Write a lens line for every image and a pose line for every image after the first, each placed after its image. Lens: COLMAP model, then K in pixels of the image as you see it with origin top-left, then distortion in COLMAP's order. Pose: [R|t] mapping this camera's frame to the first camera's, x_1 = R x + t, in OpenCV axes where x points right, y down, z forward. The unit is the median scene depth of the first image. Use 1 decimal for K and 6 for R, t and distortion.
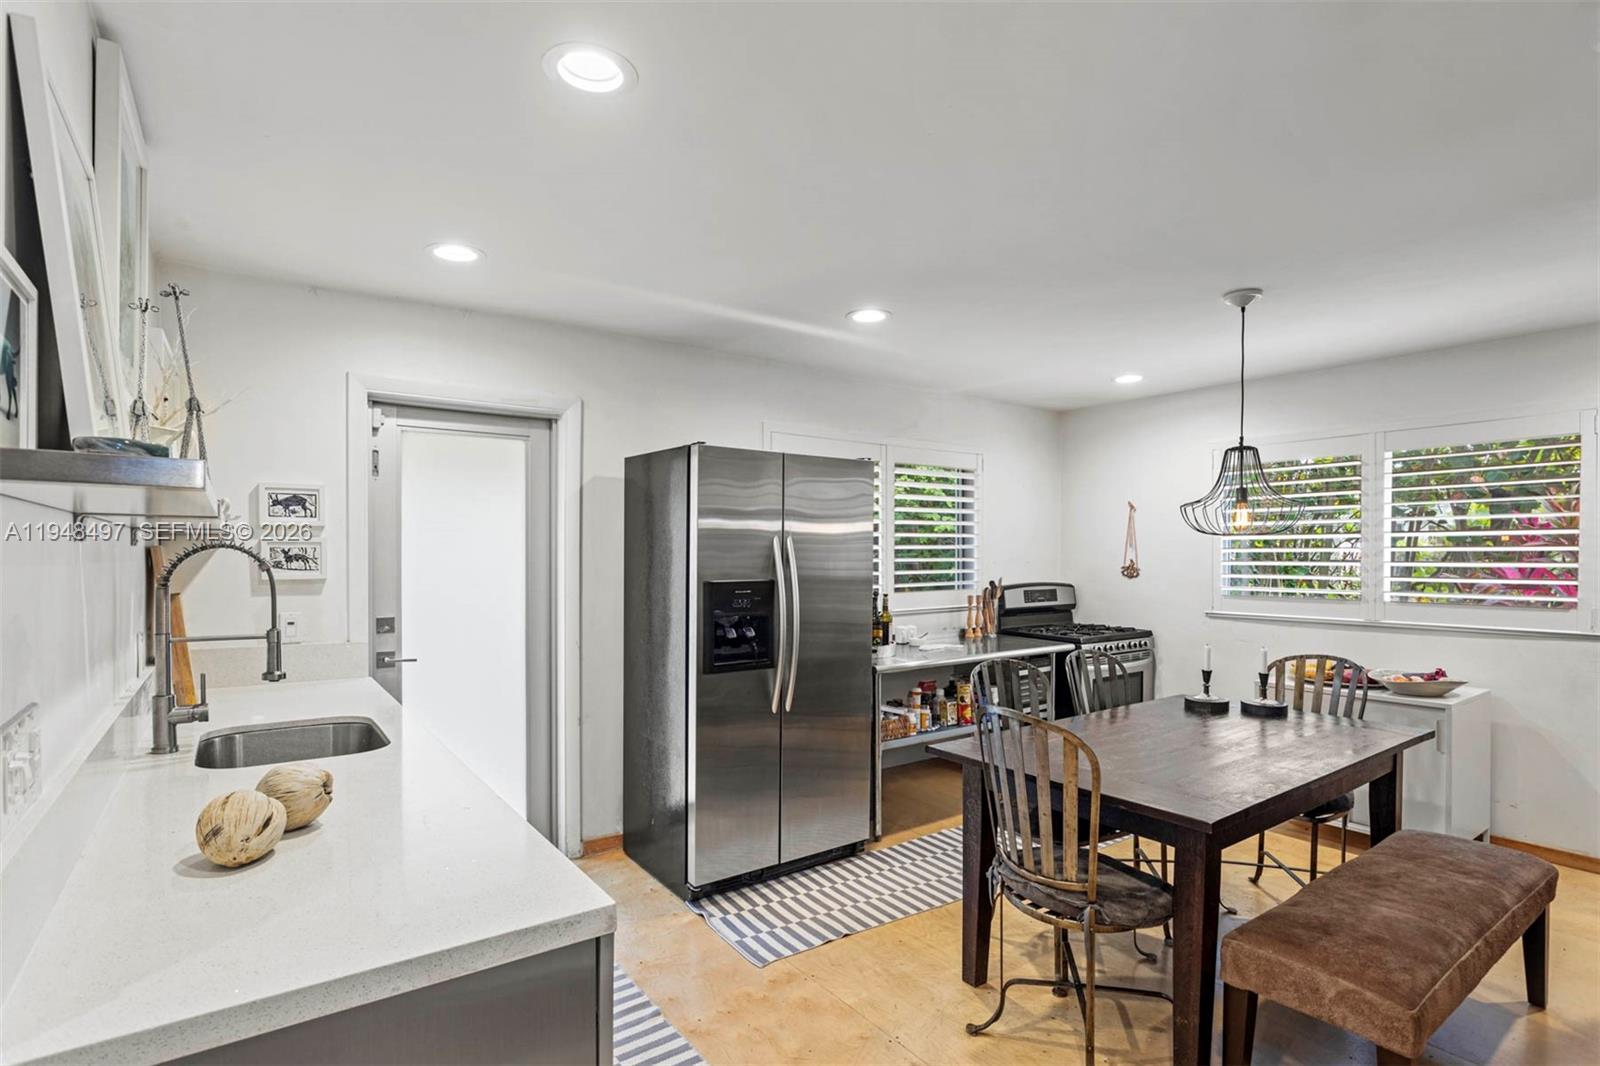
lens RADIAL K [[772.3, 0, 819.8], [0, 772.3, 555.7], [0, 0, 1]] dist [-0.007082, 0.002479]
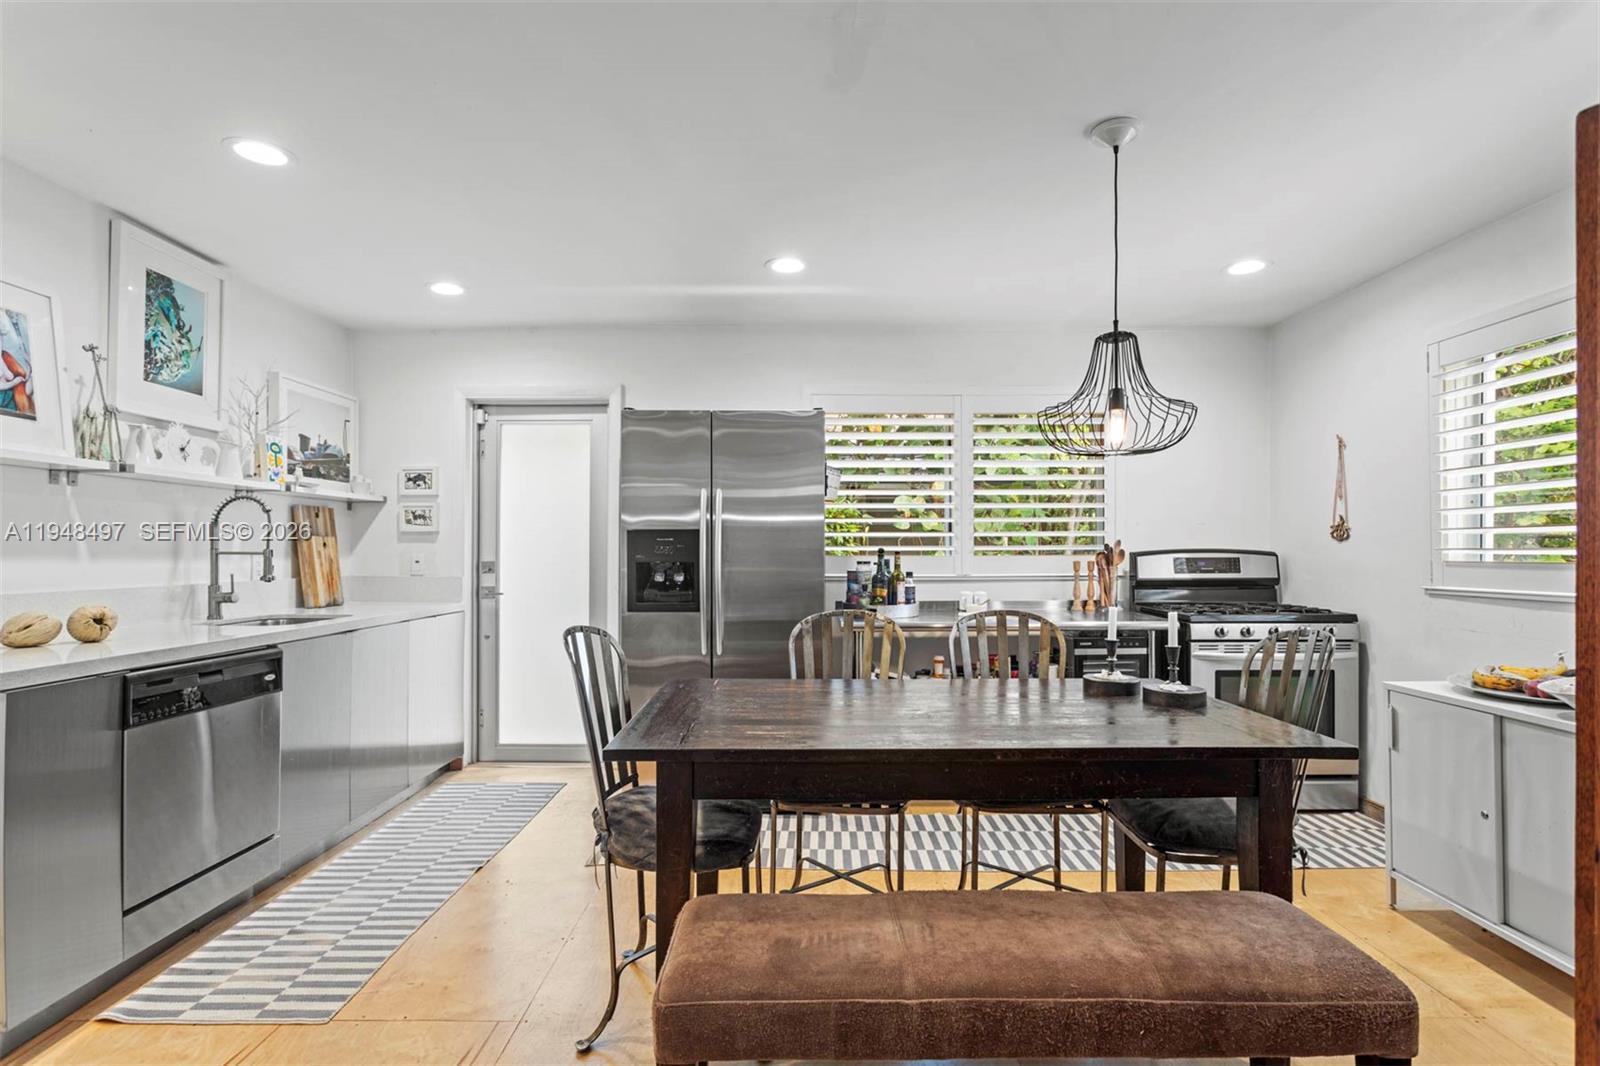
lens RADIAL K [[772.3, 0, 806.5], [0, 772.3, 539.3], [0, 0, 1]] dist [-0.007082, 0.002479]
pose [[0.812945, -0.010670, -0.582242, 0.690913], [0.001561, 0.999868, -0.016144, 0.063063], [0.582338, 0.012216, 0.812855, 0.216649]]
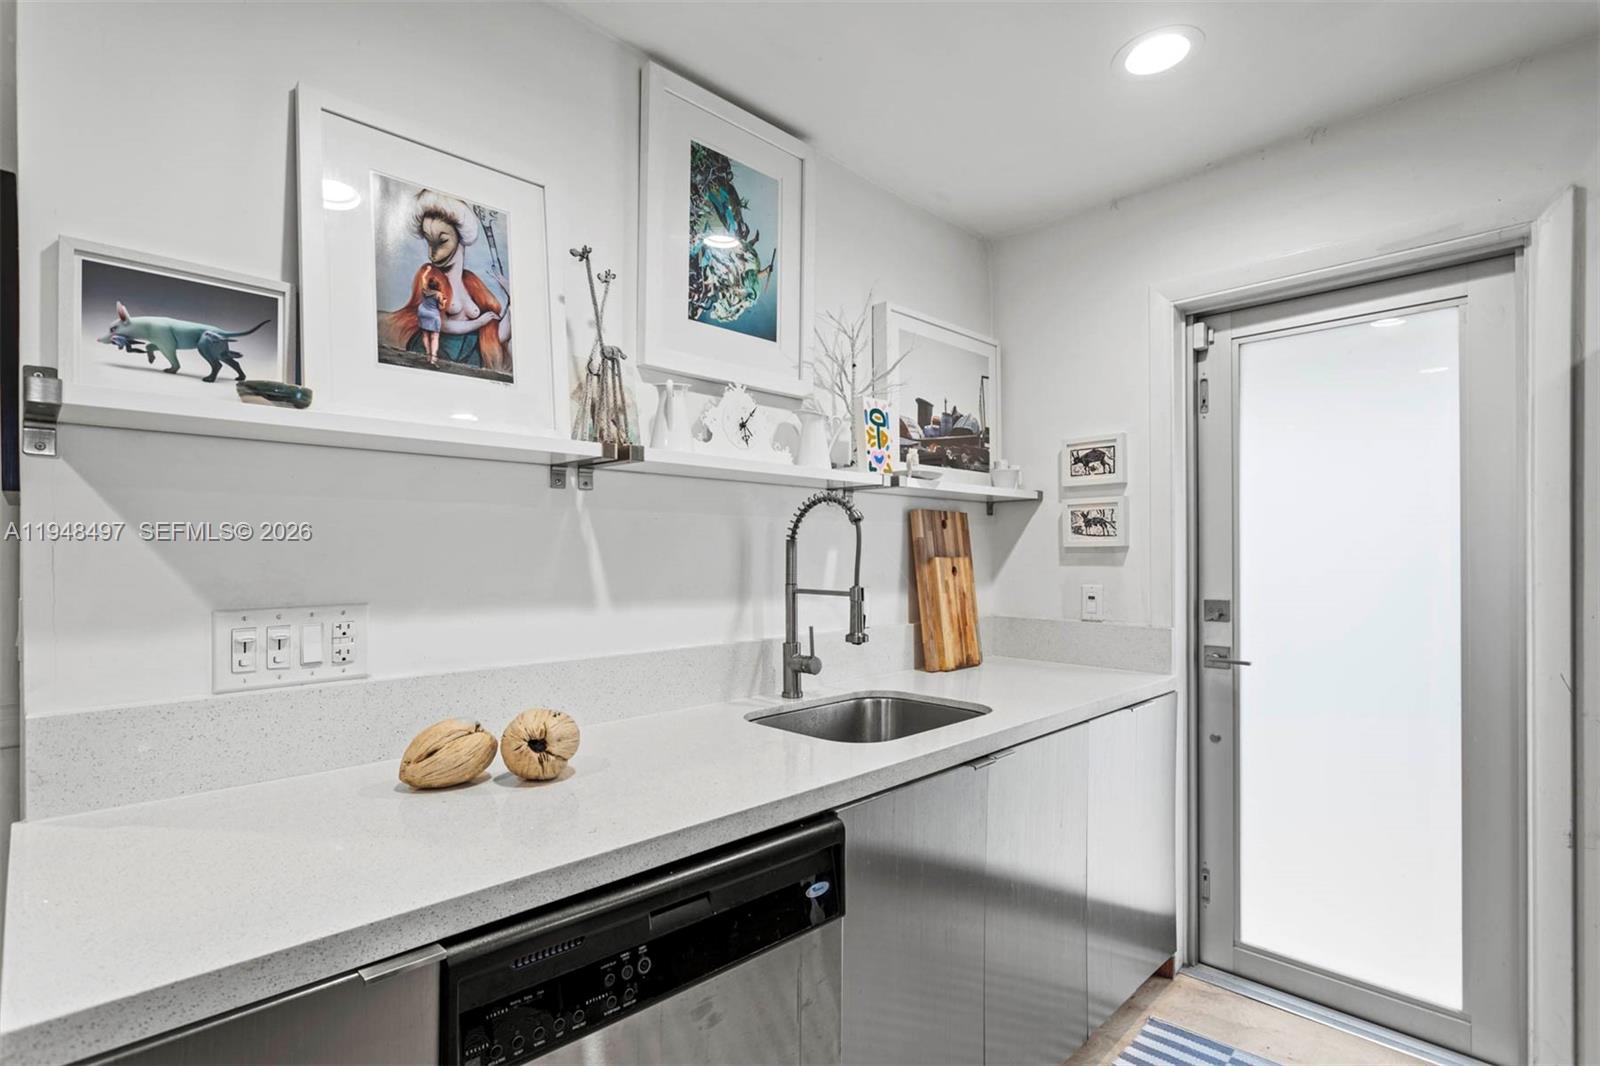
lens RADIAL K [[772.3, 0, 786.8], [0, 772.3, 552.8], [0, 0, 1]] dist [-0.007082, 0.002479]
pose [[0.140540, -0.002355, -0.990072, 0.116519], [0.000781, 0.999997, -0.002268, 0.035349], [0.990075, -0.000455, 0.140541, 0.483338]]
